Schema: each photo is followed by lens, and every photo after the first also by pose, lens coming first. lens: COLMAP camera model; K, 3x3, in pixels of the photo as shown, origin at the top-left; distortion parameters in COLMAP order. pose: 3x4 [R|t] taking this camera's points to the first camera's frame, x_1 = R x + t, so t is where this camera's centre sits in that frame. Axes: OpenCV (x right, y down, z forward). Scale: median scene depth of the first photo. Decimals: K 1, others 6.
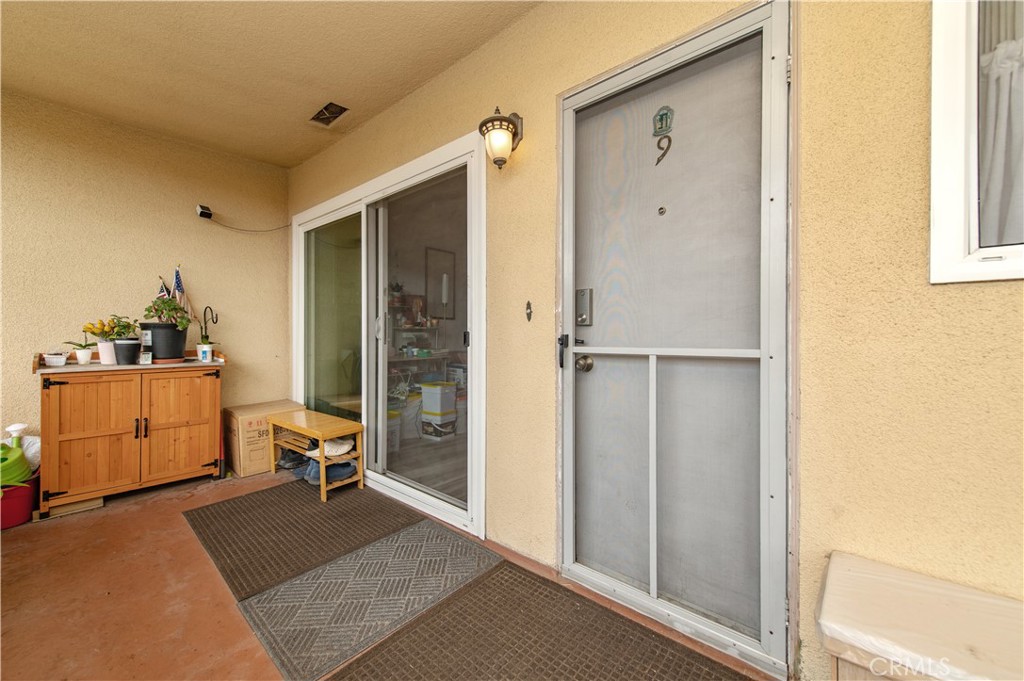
lens RADIAL K [[394.3, 0, 511.5], [0, 394.3, 335.5], [0, 0, 1]] dist [0.018508, -0.007091]
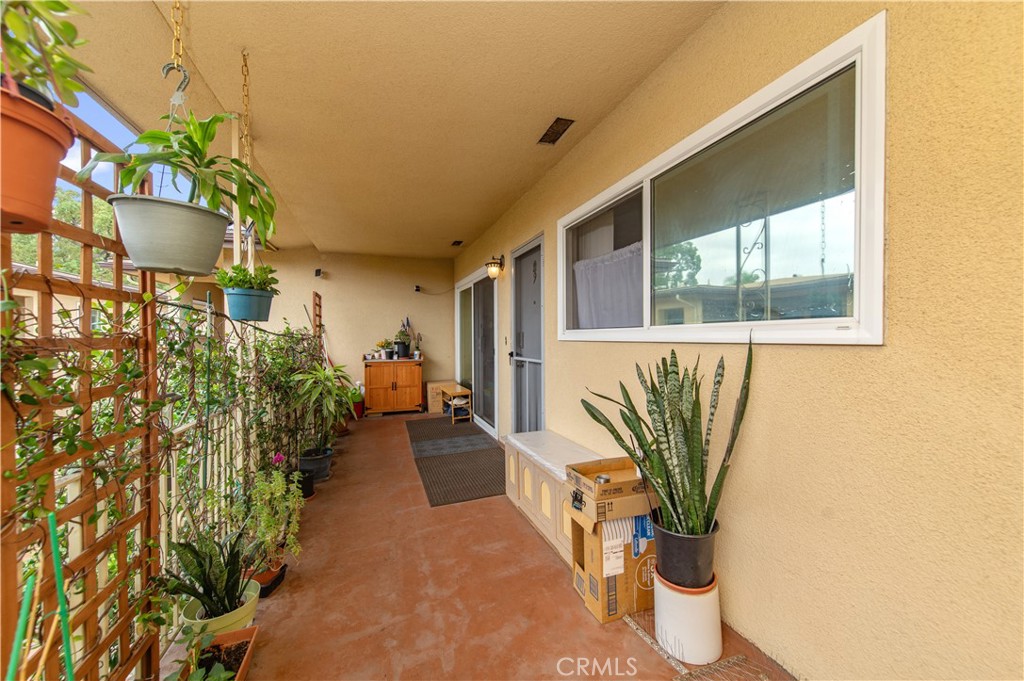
lens RADIAL K [[394.3, 0, 511.5], [0, 394.3, 335.5], [0, 0, 1]] dist [0.018508, -0.007091]
pose [[0.869585, -0.006172, -0.493744, 0.831068], [0.005753, 0.999981, -0.002368, -0.059521], [0.493750, -0.000782, 0.869604, -0.690347]]
